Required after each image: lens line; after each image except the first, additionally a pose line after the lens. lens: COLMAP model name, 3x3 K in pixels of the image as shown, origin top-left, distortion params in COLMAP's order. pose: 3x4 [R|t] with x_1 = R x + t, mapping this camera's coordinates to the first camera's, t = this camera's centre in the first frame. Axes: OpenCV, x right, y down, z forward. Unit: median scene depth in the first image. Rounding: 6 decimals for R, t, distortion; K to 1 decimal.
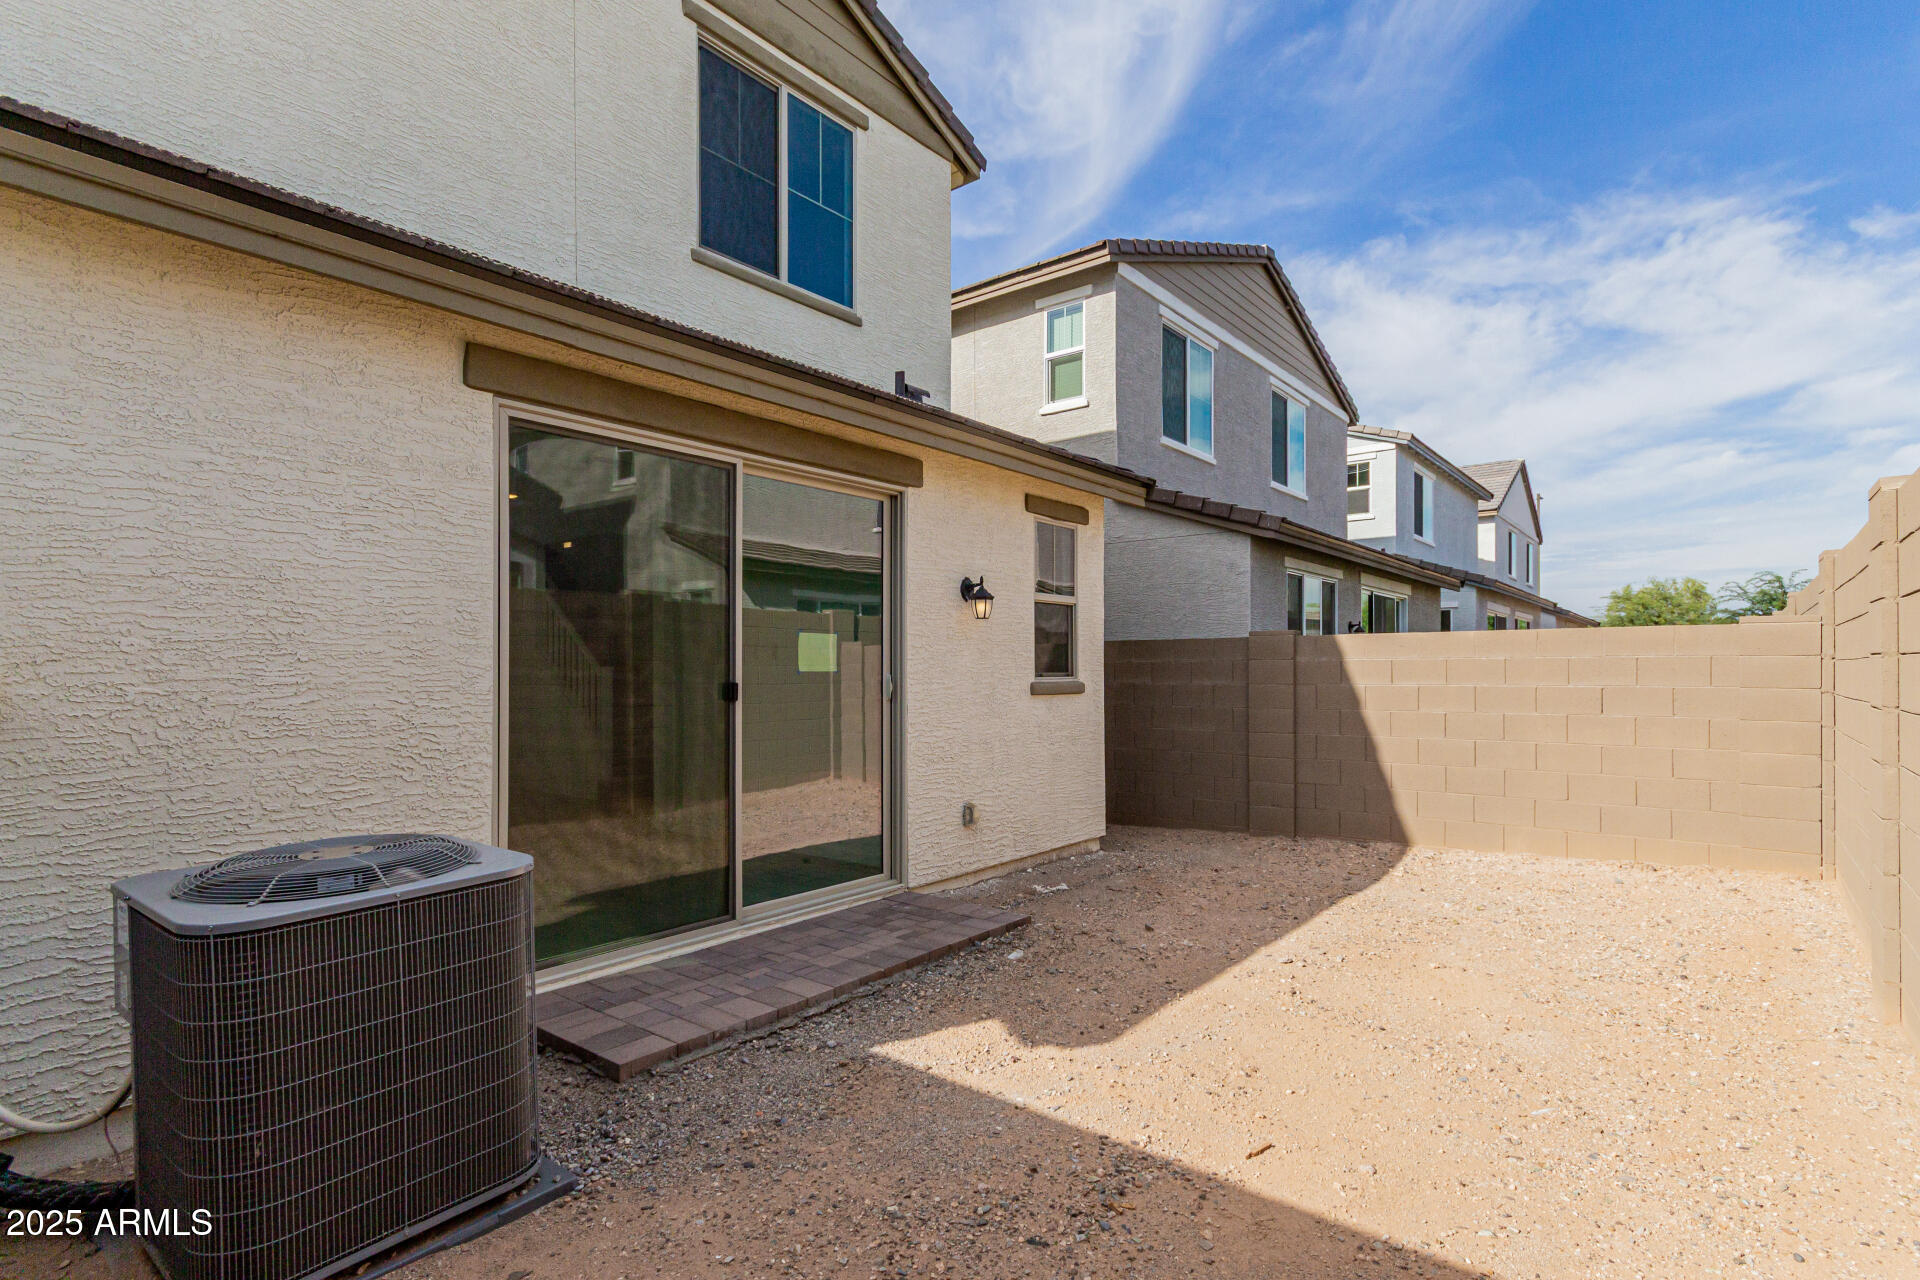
lens RADIAL K [[898.6, 0, 971.5], [0, 898.6, 650.3], [0, 0, 1]] dist [0.012397, 0.000975]
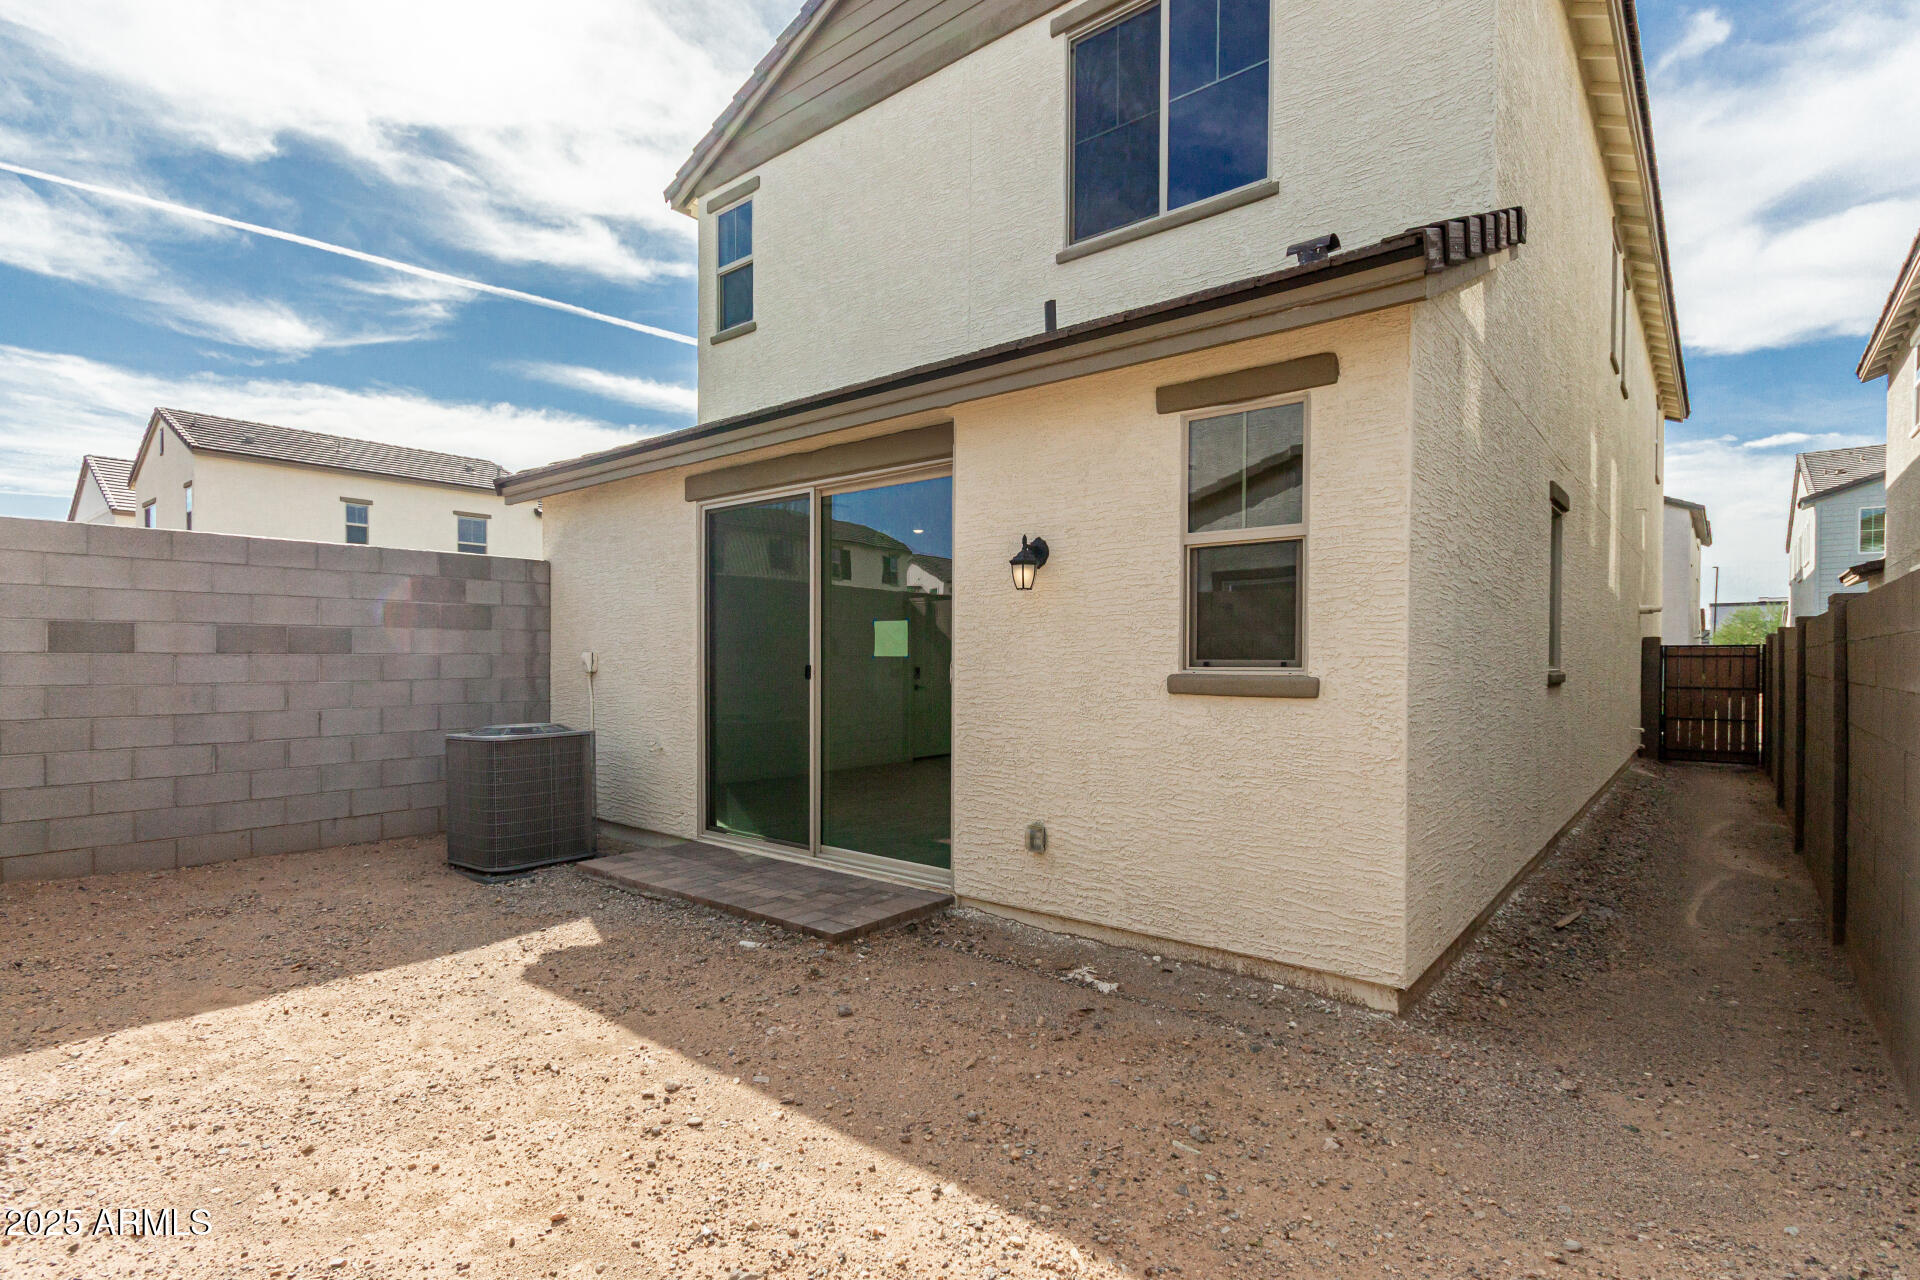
lens RADIAL K [[898.6, 0, 973.8], [0, 898.6, 655.5], [0, 0, 1]] dist [0.012397, 0.000975]
pose [[0.024410, -0.001824, -0.999700, 0.922293], [0.018901, 0.999820, -0.001363, 0.026091], [0.999523, -0.018862, 0.024440, 1.089309]]
